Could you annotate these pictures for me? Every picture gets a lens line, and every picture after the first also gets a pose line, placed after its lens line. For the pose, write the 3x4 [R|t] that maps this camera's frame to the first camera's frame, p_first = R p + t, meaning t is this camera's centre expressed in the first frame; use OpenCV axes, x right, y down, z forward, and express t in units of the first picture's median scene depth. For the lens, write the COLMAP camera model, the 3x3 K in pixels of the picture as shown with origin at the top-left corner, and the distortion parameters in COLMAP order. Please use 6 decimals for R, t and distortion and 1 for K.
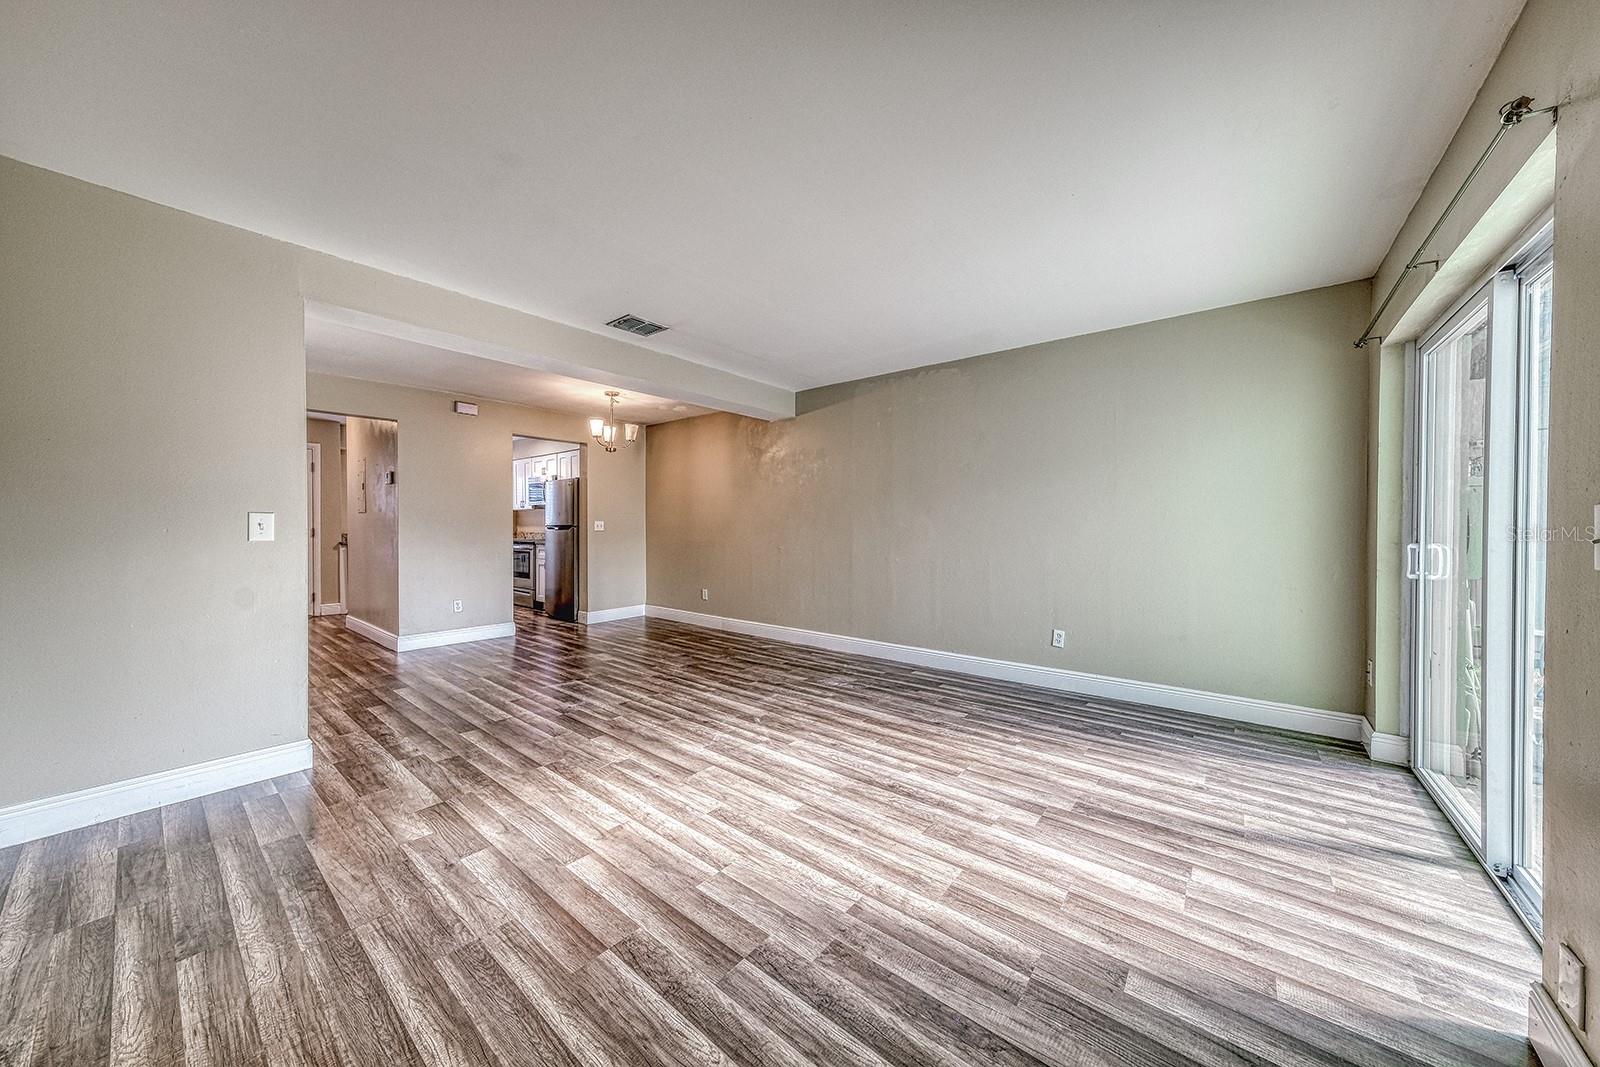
lens RADIAL K [[530.5, 0, 793.5], [0, 530.5, 531.7], [0, 0, 1]] dist [0.000031, 0.000253]
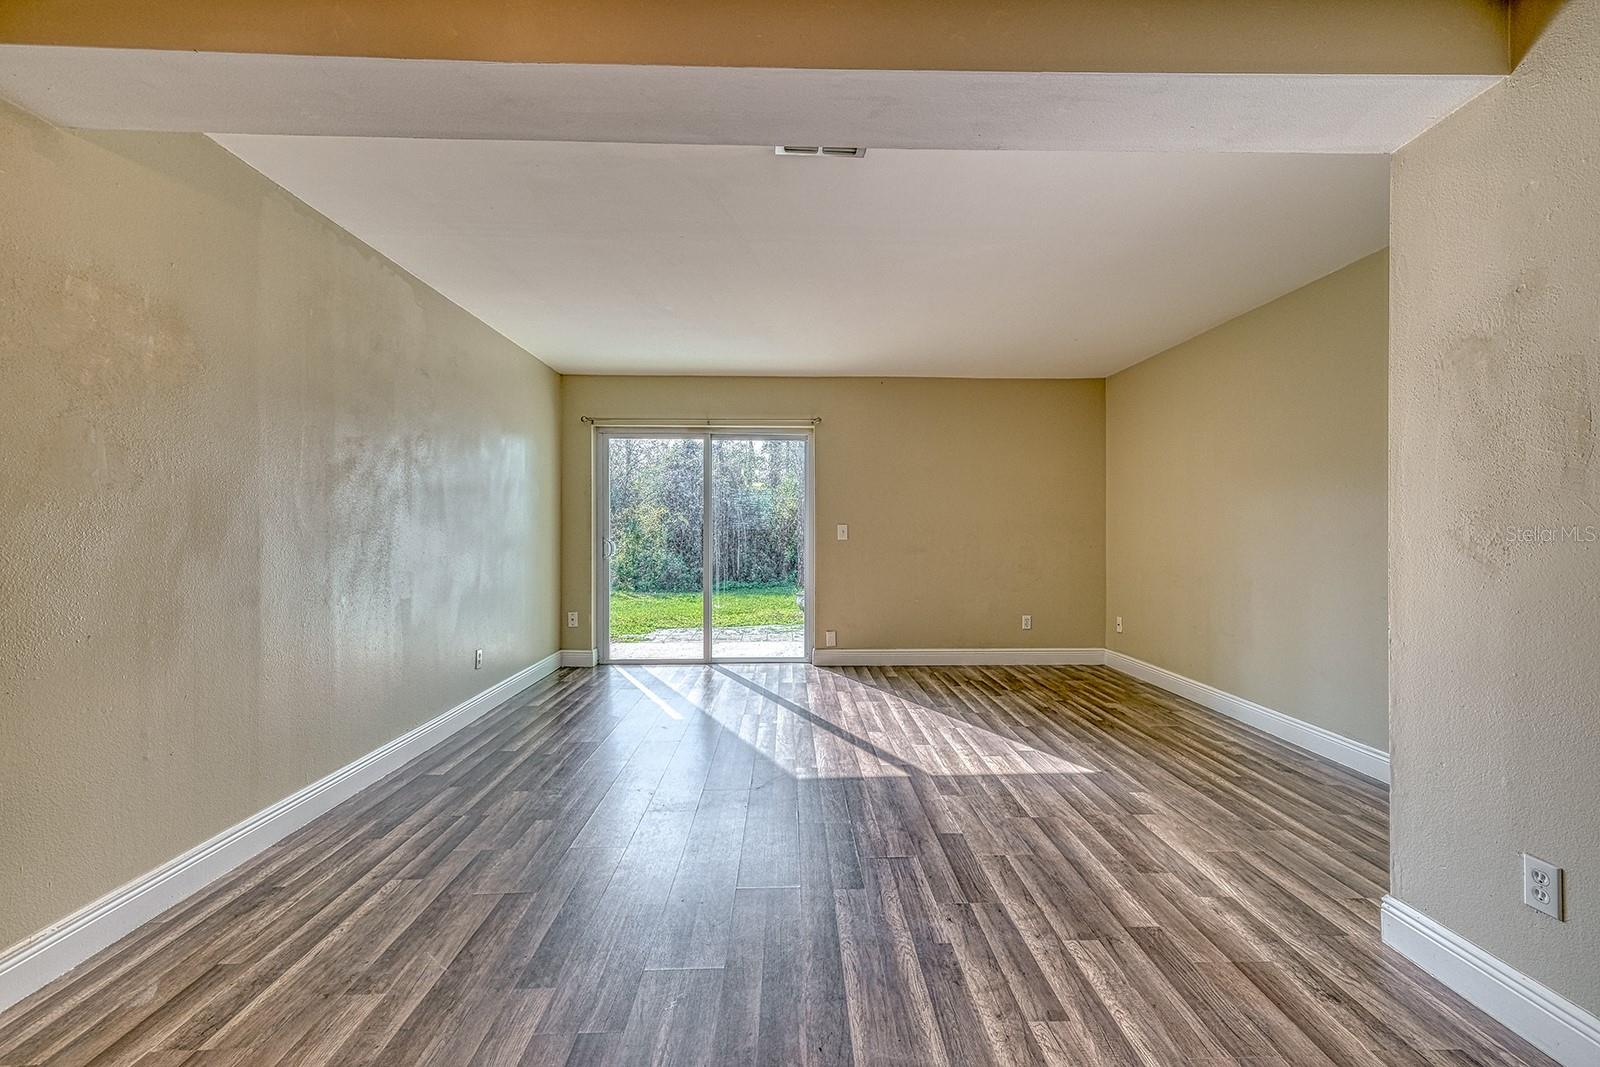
lens RADIAL K [[695.1, 0, 799.3], [0, 695.1, 530.3], [0, 0, 1]] dist [0.000883, 0.003401]
pose [[-0.653441, -0.003821, 0.756967, -0.850337], [0.006489, 0.999922, 0.010649, -0.024048], [-0.756949, 0.011870, -0.653366, 1.591077]]
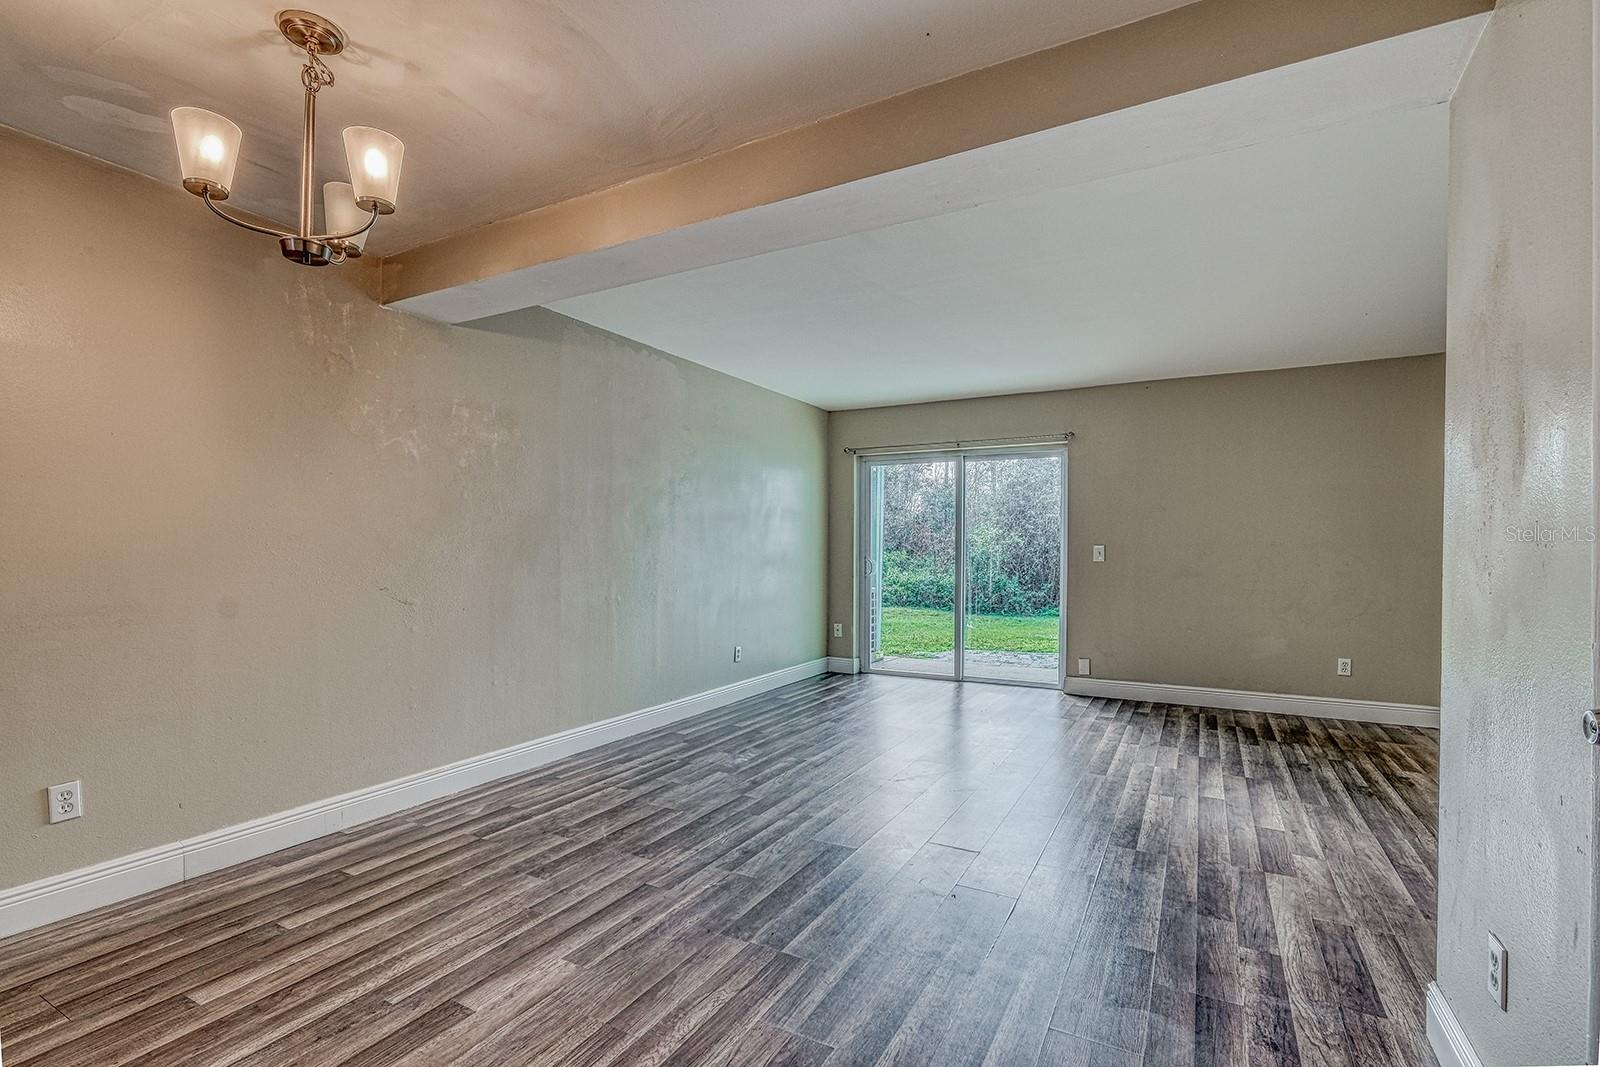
lens RADIAL K [[733.4, 0, 781.9], [0, 733.4, 559.8], [0, 0, 1]] dist [-0.012447, 0.000268]
pose [[-0.164139, -0.016873, 0.986293, -1.174558], [0.007566, 0.999803, 0.018363, -0.021258], [-0.986408, 0.010476, -0.163979, 1.363140]]
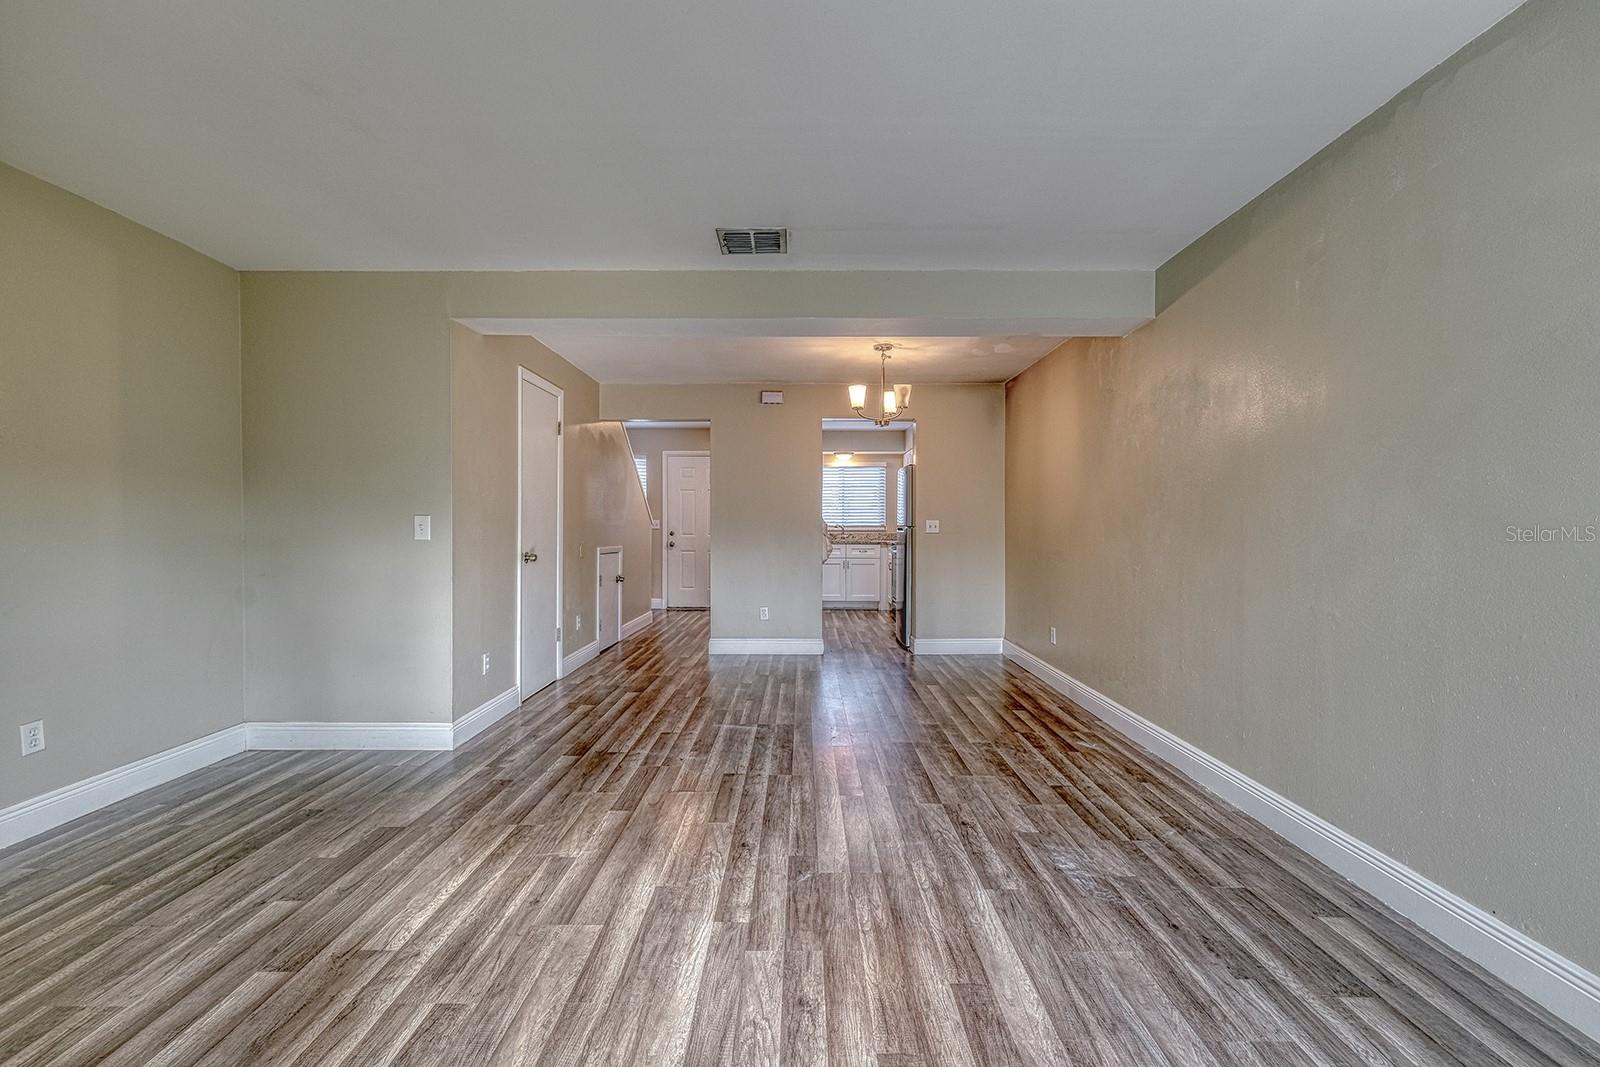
lens RADIAL K [[640.7, 0, 804.8], [0, 640.7, 528.6], [0, 0, 1]] dist [-0.000432, 0.000925]
pose [[0.643371, 0.003022, -0.765548, 0.441825], [-0.006928, 0.999974, -0.001875, -0.009148], [0.765523, 0.006510, 0.643376, 0.560478]]
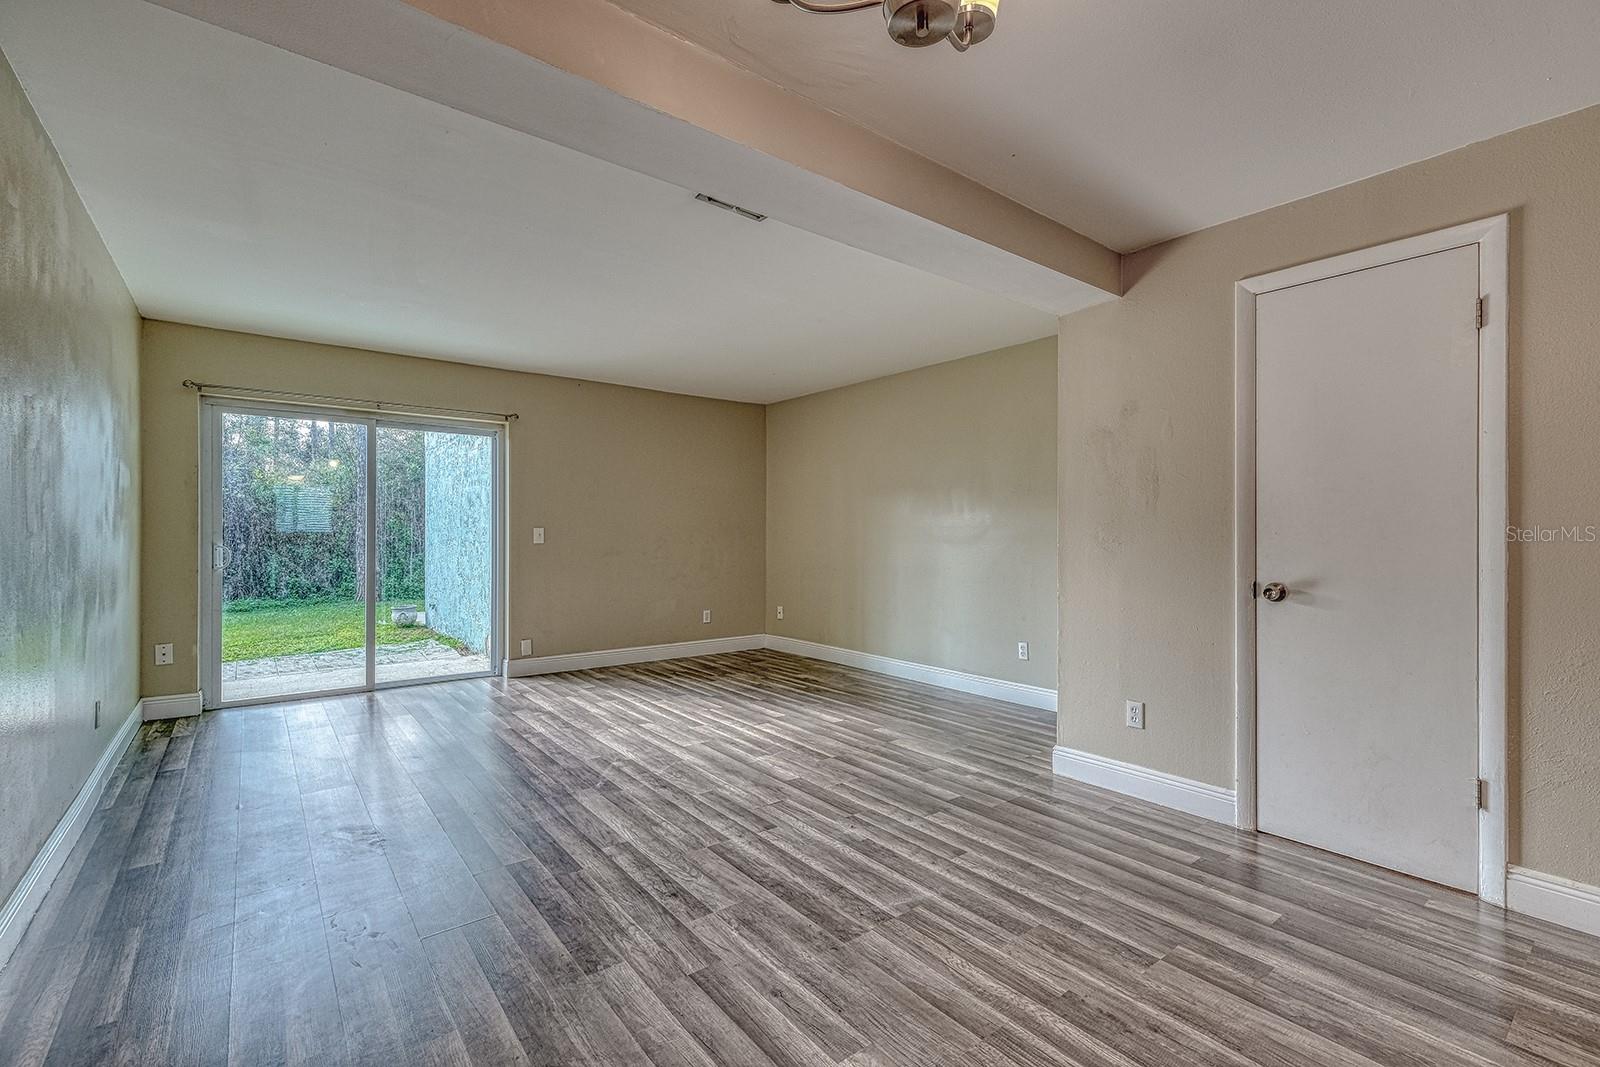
lens RADIAL K [[720.7, 0, 806.2], [0, 720.7, 532.7], [0, 0, 1]] dist [-0.015041, 0.015798]
pose [[-0.978099, -0.005229, 0.208075, -0.576807], [-0.003195, 0.999944, 0.010110, -0.026009], [-0.208116, 0.009224, -0.978061, 1.948163]]
